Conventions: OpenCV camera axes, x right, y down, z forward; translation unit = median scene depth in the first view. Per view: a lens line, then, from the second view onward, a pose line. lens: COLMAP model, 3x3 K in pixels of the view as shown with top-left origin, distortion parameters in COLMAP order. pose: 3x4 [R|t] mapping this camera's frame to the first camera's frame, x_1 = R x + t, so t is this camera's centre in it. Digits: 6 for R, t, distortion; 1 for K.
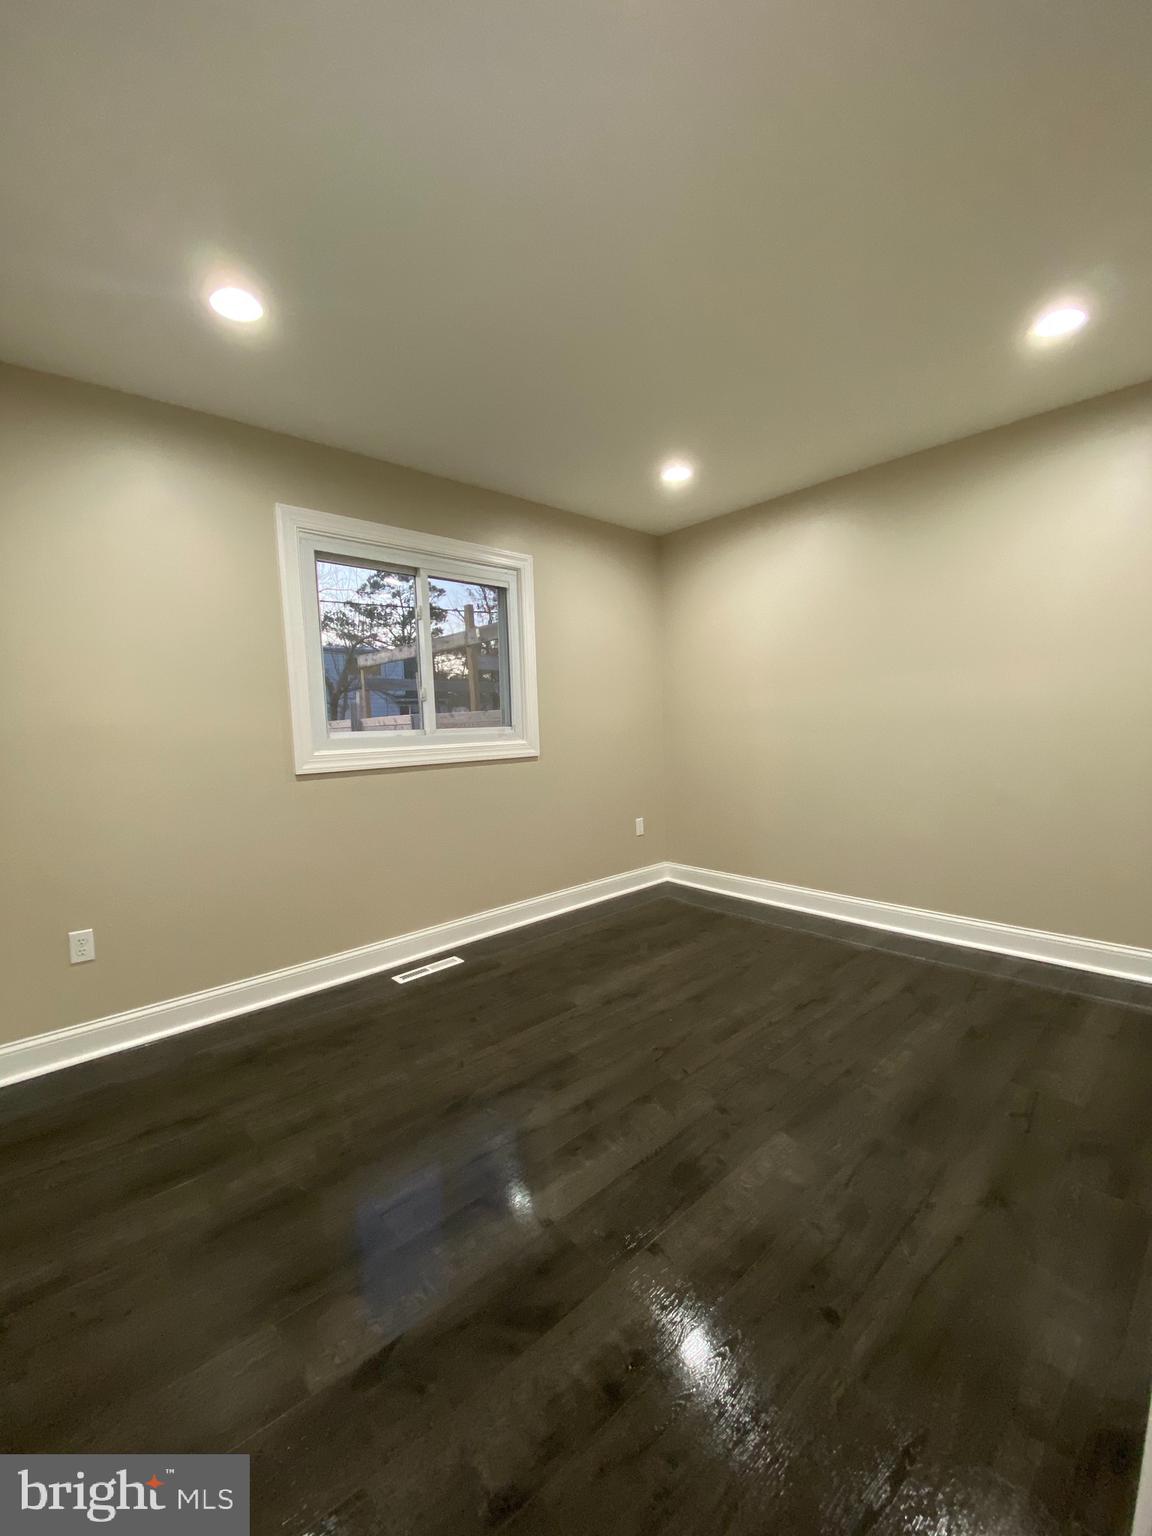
lens RADIAL K [[609.5, 0, 579.5], [0, 609.5, 768.0], [0, 0, 1]] dist [0.007472, -0.013231]
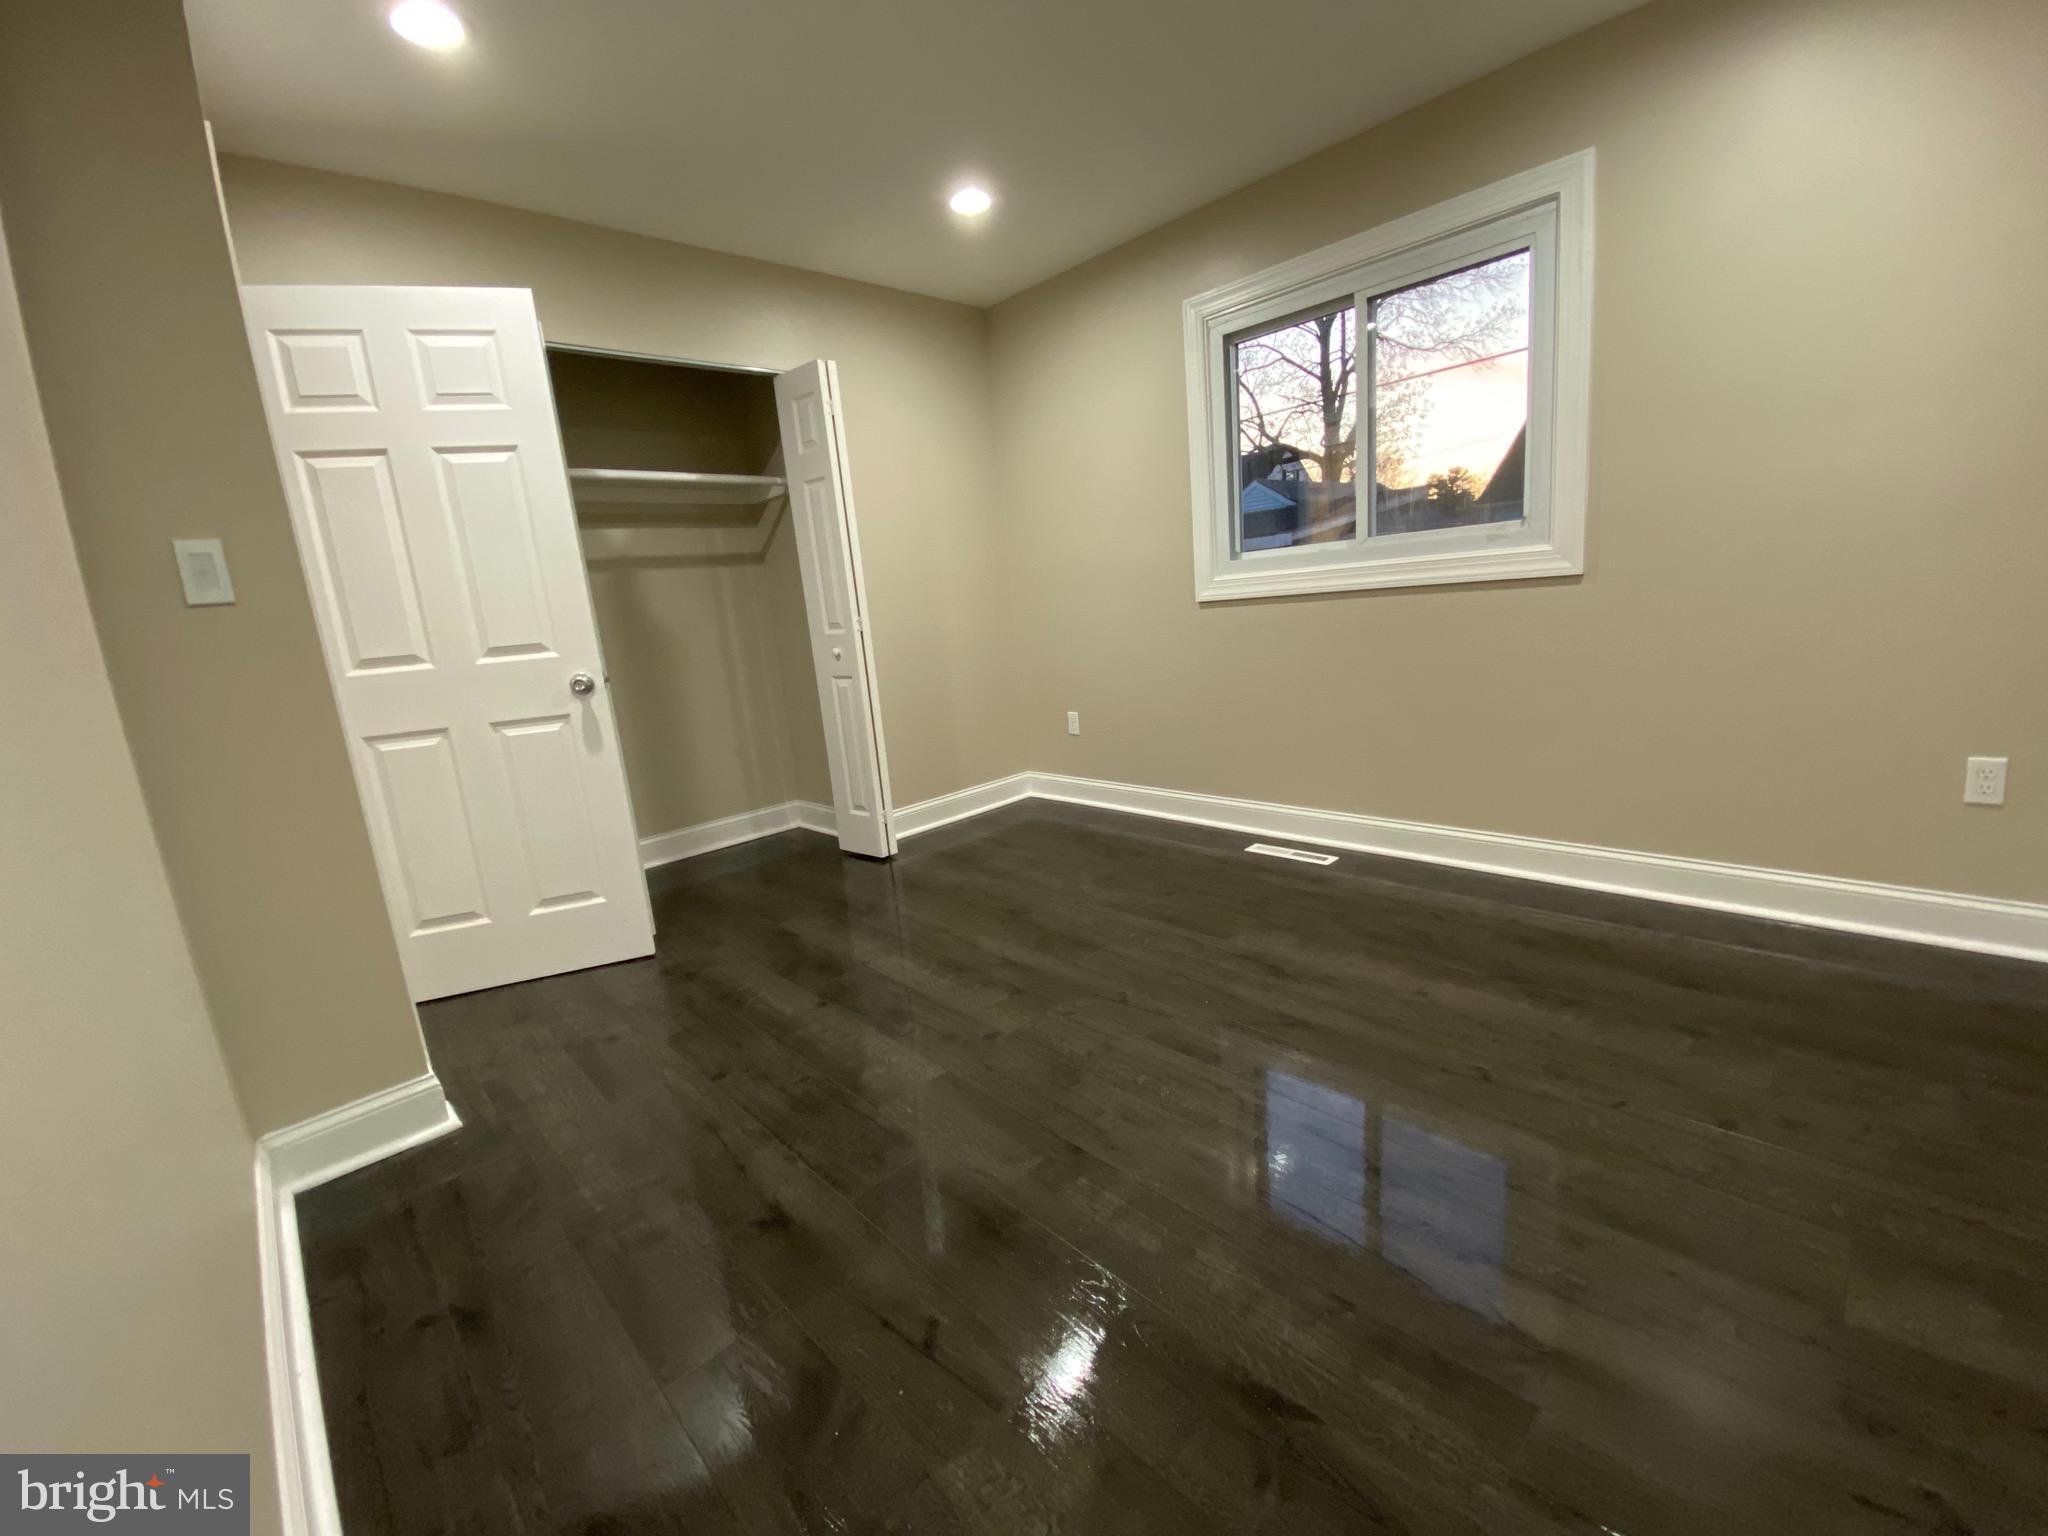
lens RADIAL K [[812.7, 0, 1022.7], [0, 812.7, 768.3], [0, 0, 1]] dist [0.007472, -0.013231]
pose [[0.023795, 0.231439, -0.972558, 0.837665], [0.012130, 0.972695, 0.231768, -0.033366], [0.999643, -0.017312, 0.020338, 0.702487]]
